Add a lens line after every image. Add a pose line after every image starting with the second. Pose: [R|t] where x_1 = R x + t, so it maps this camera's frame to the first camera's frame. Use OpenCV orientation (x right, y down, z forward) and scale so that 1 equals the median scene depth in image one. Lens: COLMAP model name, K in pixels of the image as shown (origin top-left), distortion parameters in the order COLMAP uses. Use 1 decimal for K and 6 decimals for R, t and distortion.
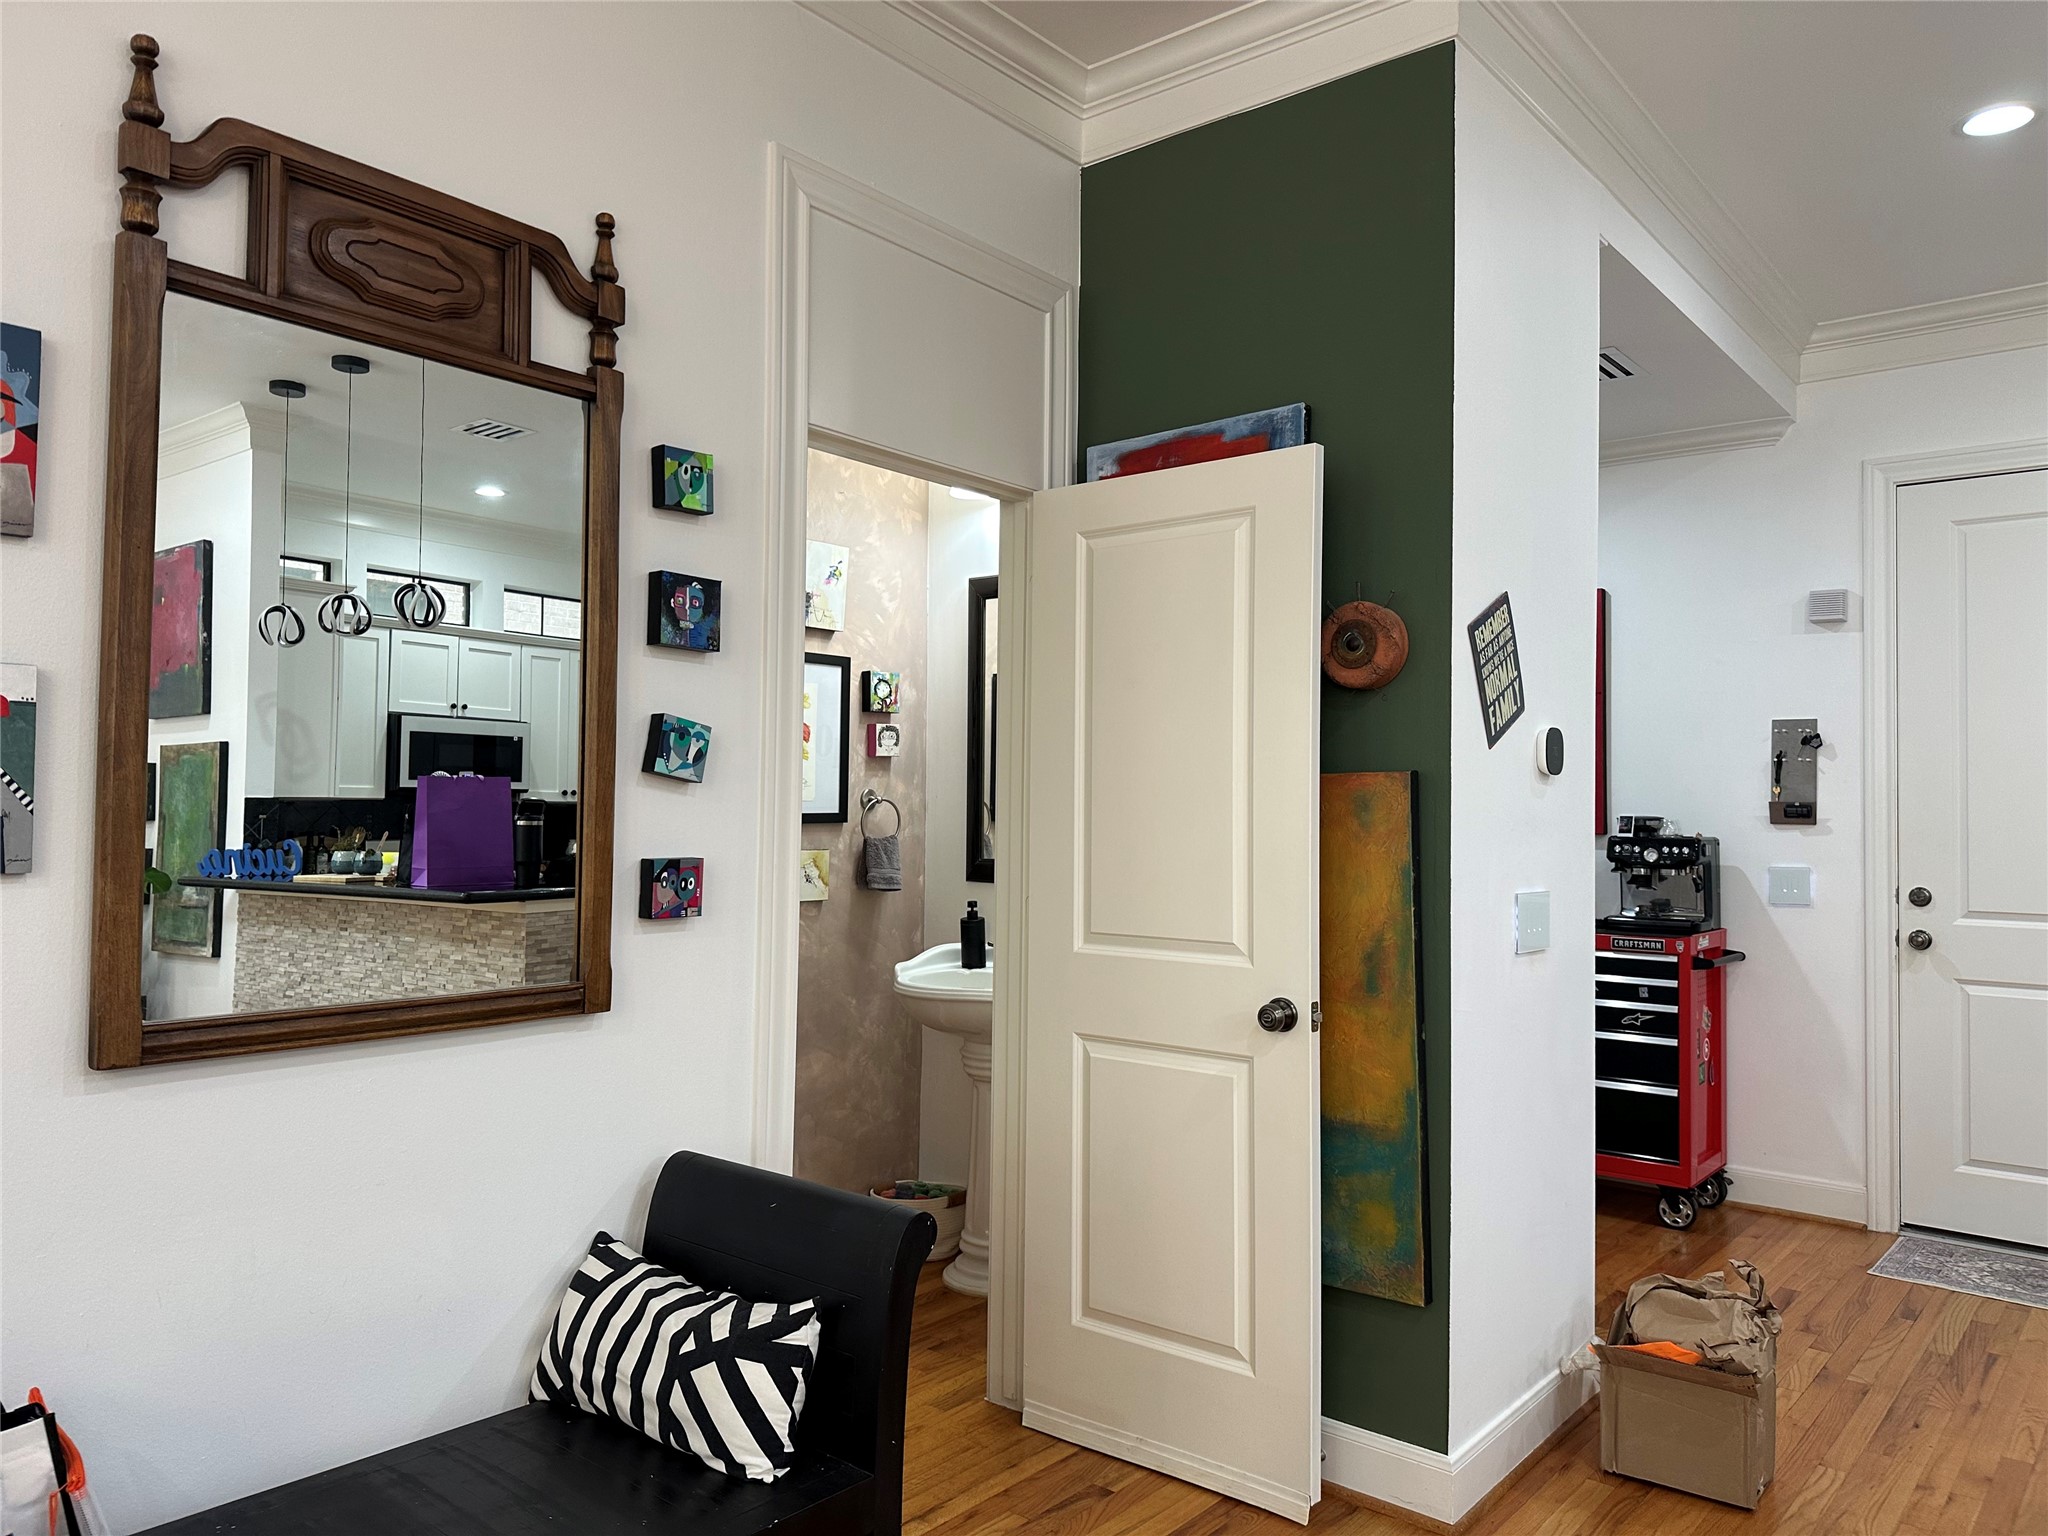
lens RADIAL K [[1444.1, 0, 1029.9], [0, 1444.1, 781.3], [0, 0, 1]] dist [-0.012092, -0.004370]
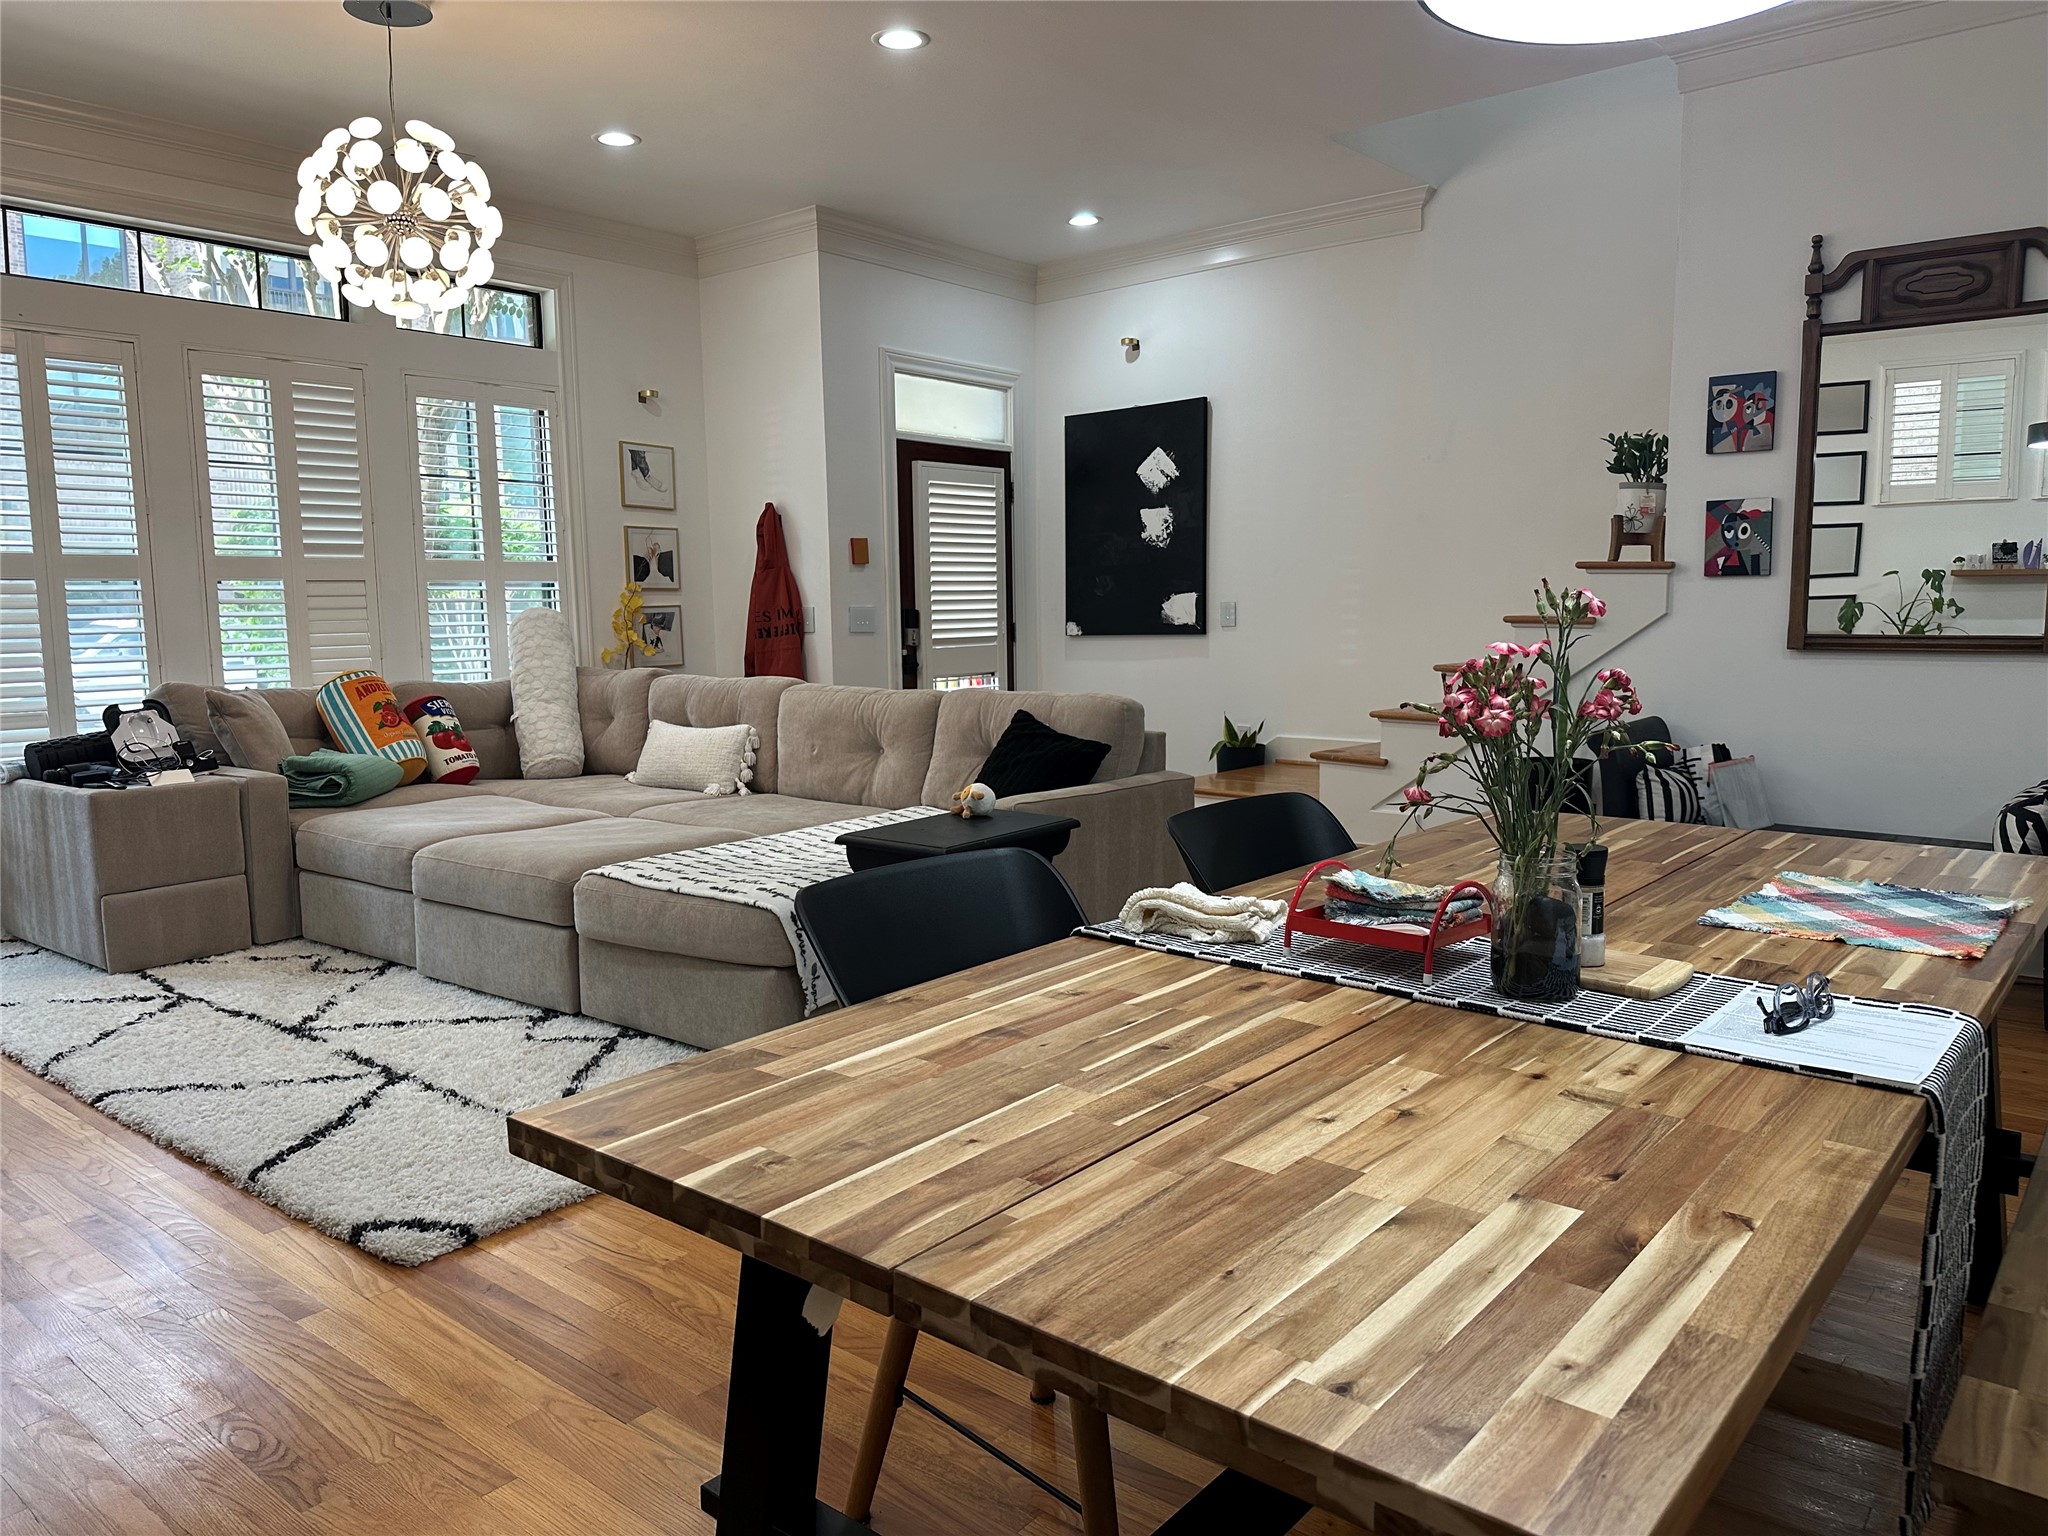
lens RADIAL K [[1444.1, 0, 1029.9], [0, 1444.1, 781.3], [0, 0, 1]] dist [-0.012092, -0.004370]
pose [[-0.001701, 0.115350, -0.993323, 0.445749], [0.037263, 0.992642, 0.115208, 0.018749], [0.999304, -0.036818, -0.005987, -0.087839]]
